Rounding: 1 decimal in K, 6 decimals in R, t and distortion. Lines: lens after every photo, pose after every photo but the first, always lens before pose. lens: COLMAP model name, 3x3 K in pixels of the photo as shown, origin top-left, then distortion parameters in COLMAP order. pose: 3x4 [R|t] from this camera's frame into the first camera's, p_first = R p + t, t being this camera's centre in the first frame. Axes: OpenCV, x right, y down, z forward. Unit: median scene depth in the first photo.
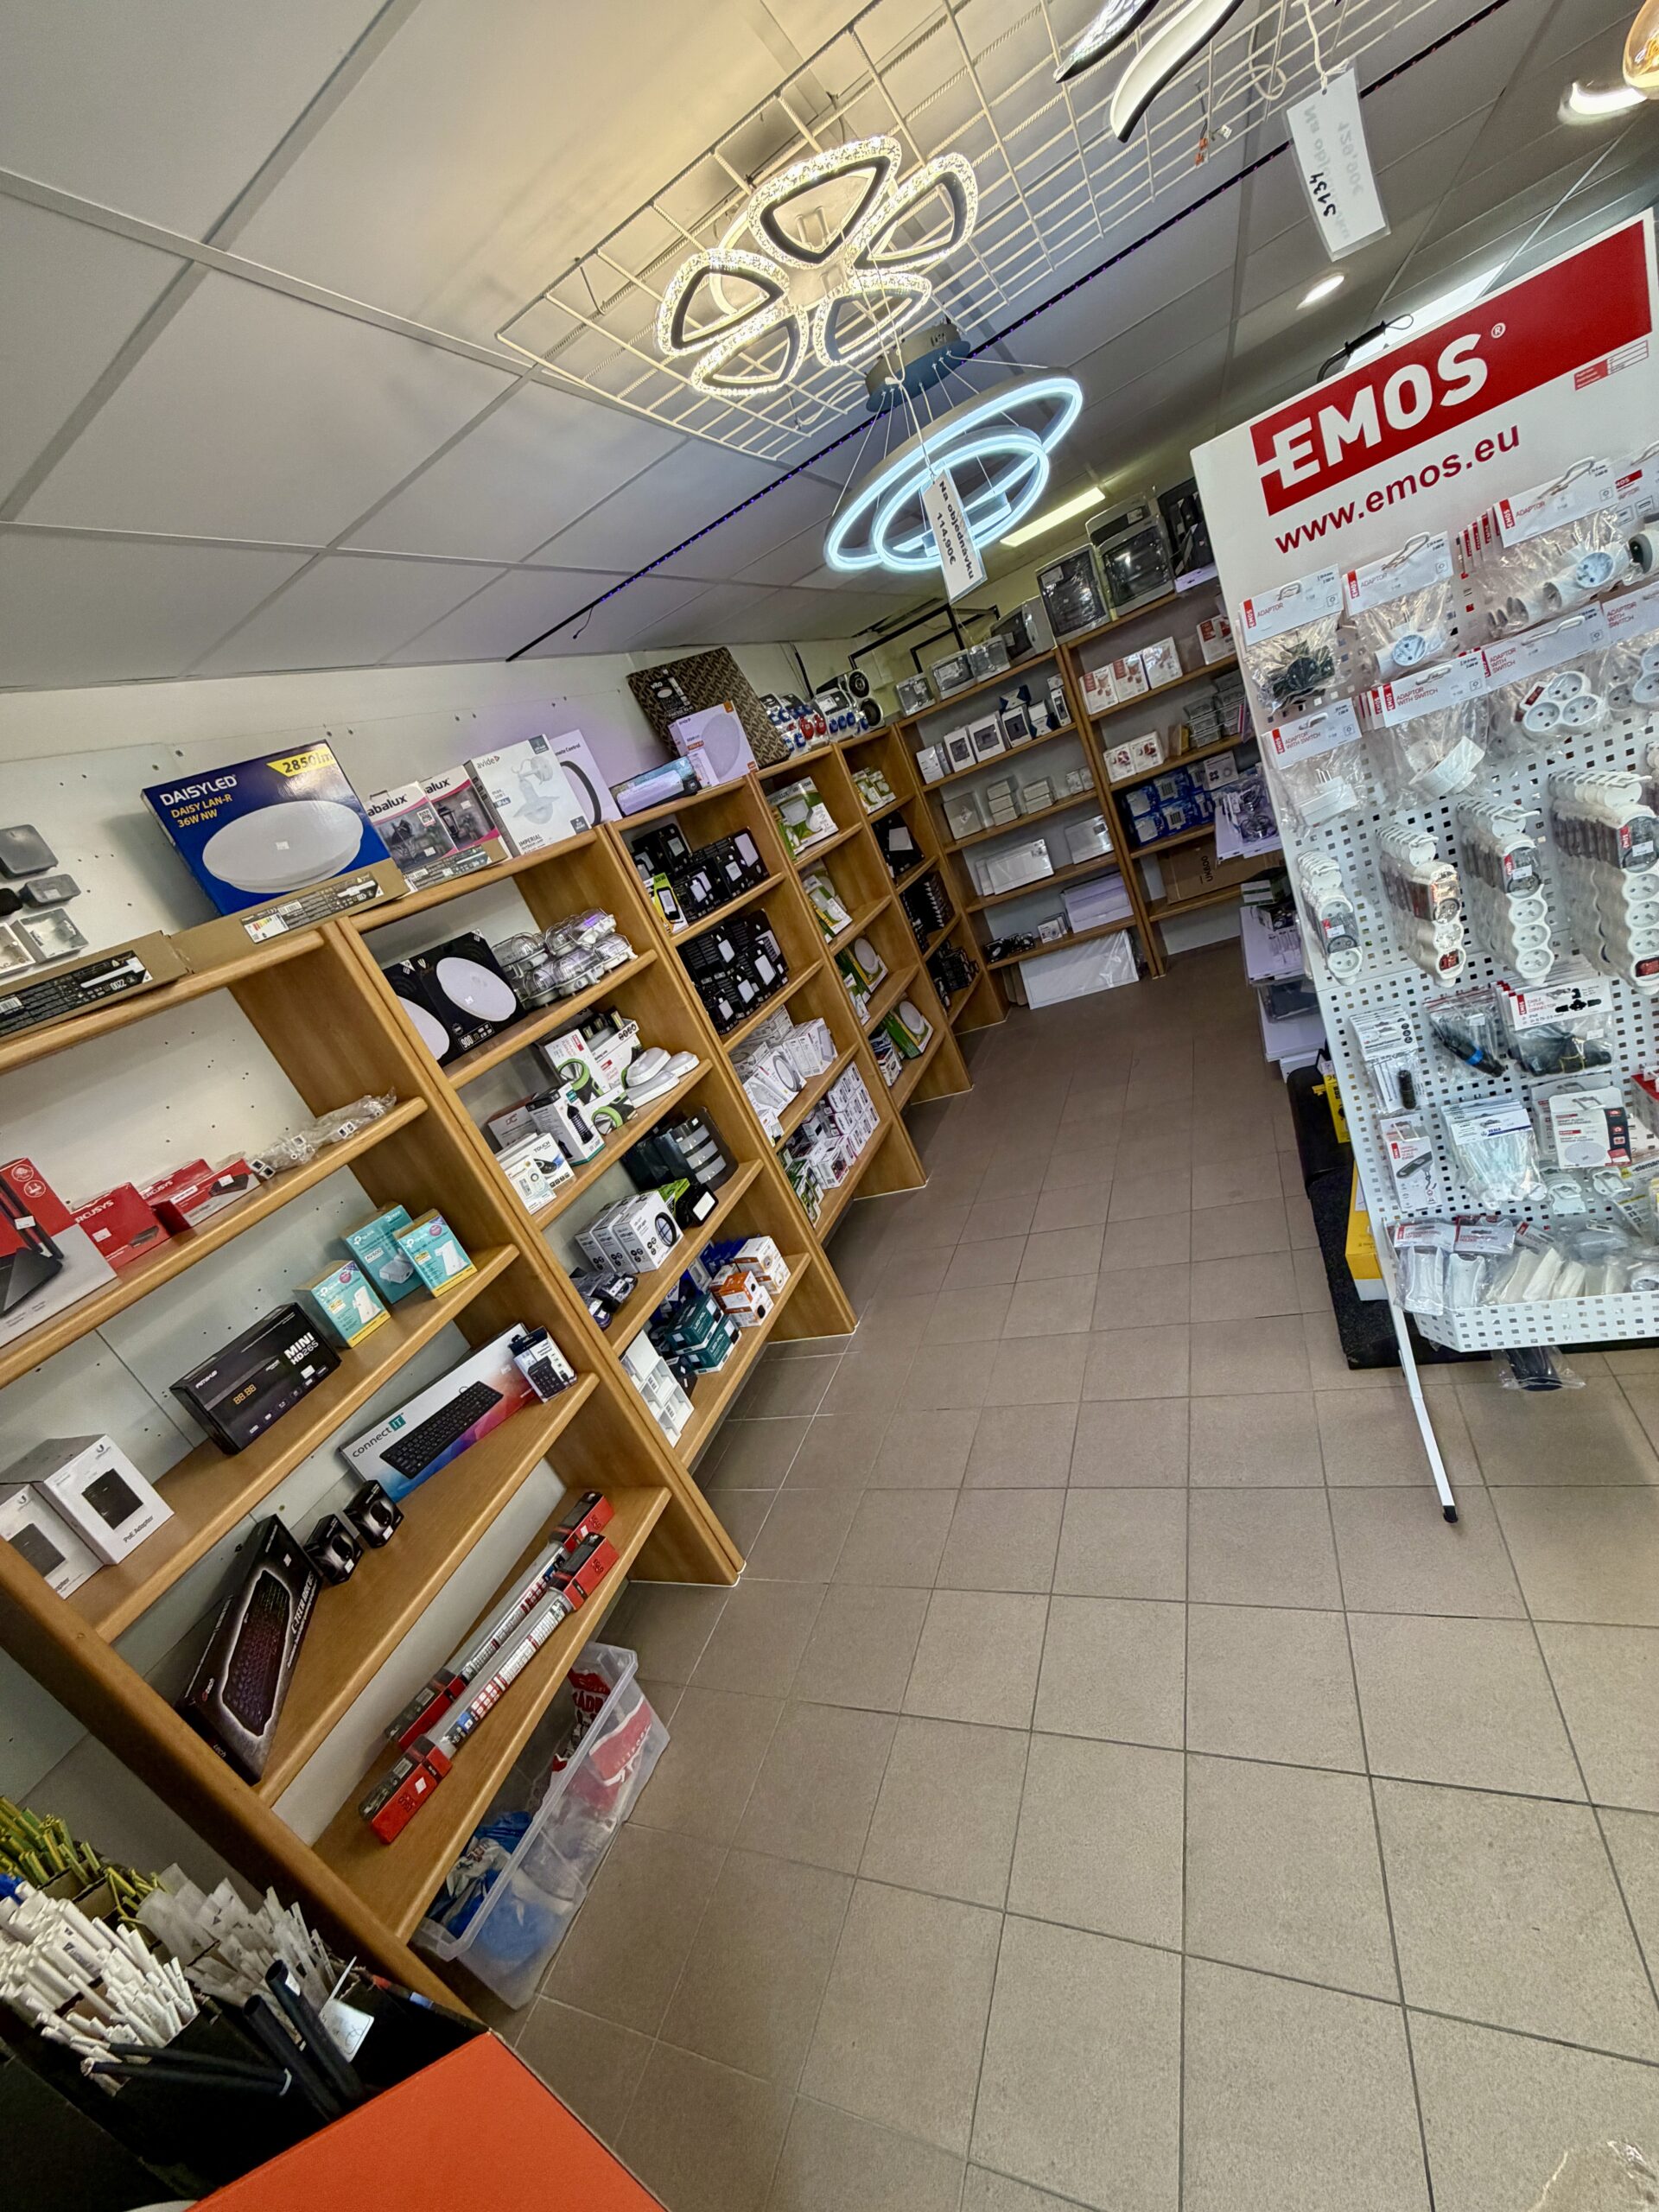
lens RADIAL K [[877.9, 0, 829.6], [0, 877.9, 1101.2], [0, 0, 1]] dist [0.000483, -0.000618]
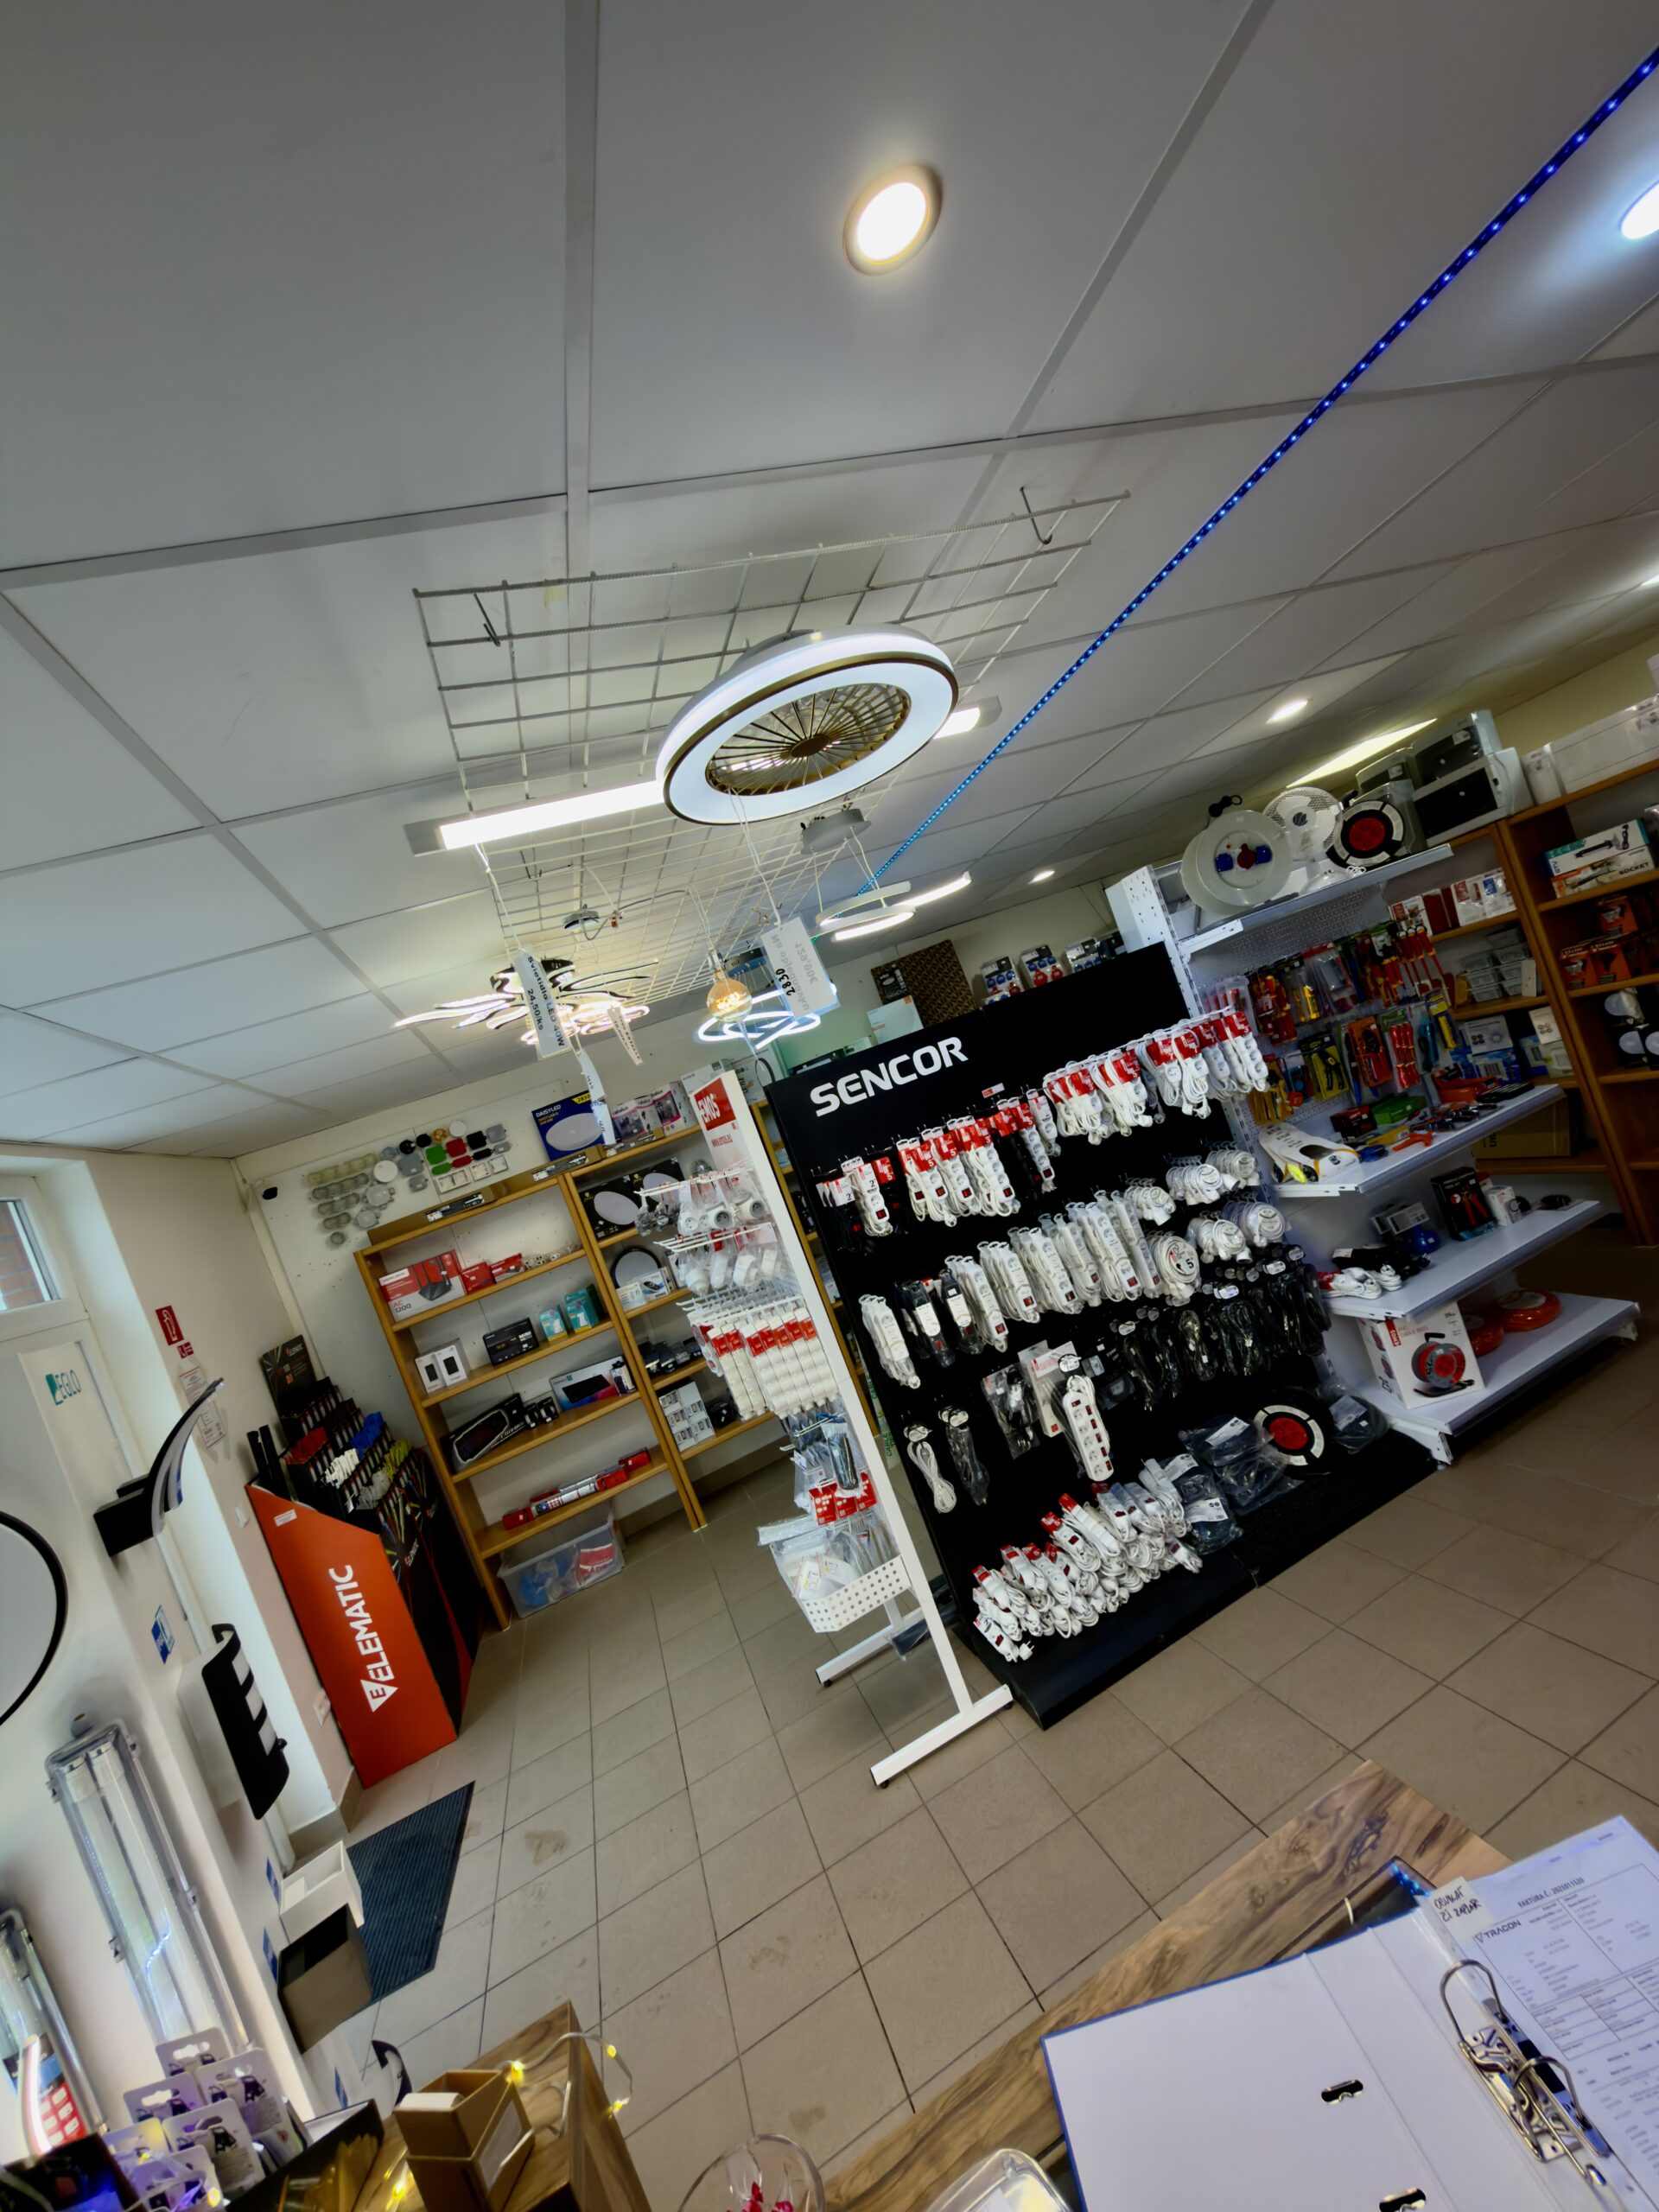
lens RADIAL K [[877.9, 0, 837.6], [0, 877.9, 1107.1], [0, 0, 1]] dist [0.000483, -0.000618]
pose [[0.681383, 0.175495, -0.710576, 1.432066], [-0.162736, 0.982854, 0.086691, -0.619965], [0.713606, 0.056566, 0.698259, -0.159811]]
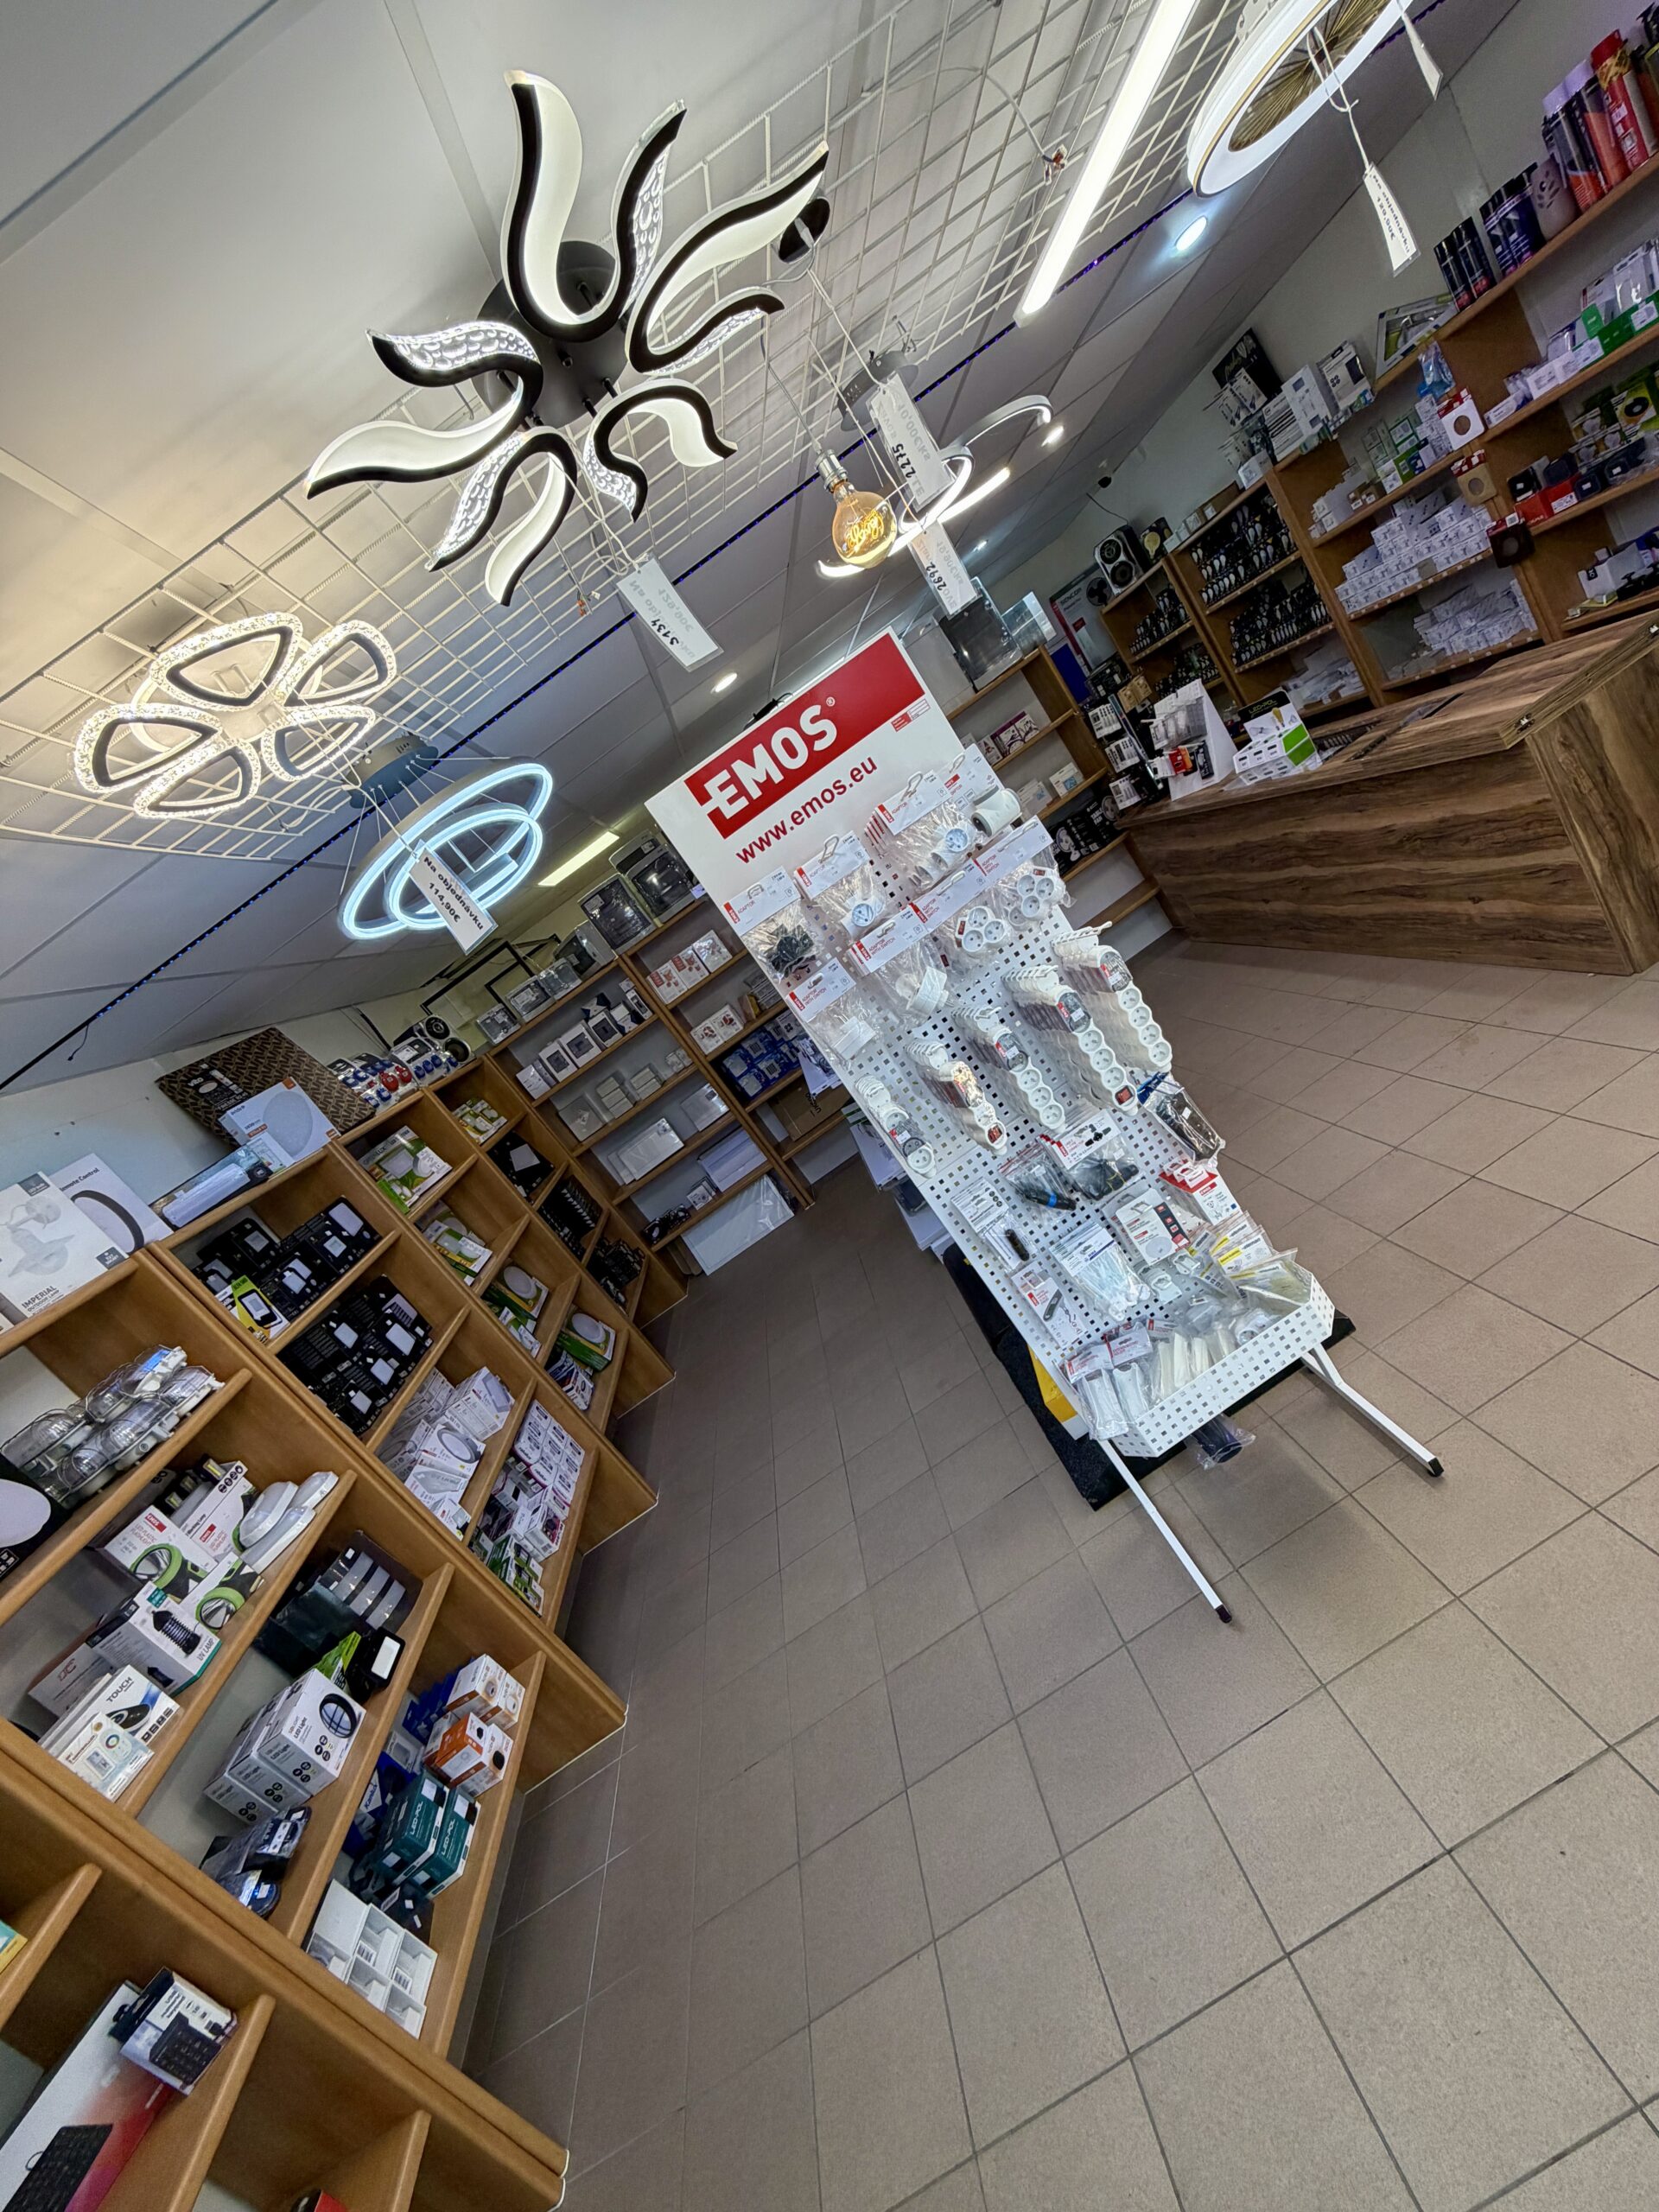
lens RADIAL K [[877.9, 0, 830.4], [0, 877.9, 1102.6], [0, 0, 1]] dist [0.000483, -0.000618]
pose [[0.884556, -0.261139, 0.386482, 0.046925], [0.366093, 0.902130, -0.228337, -0.006653], [-0.289029, 0.343465, 0.893585, 0.001121]]
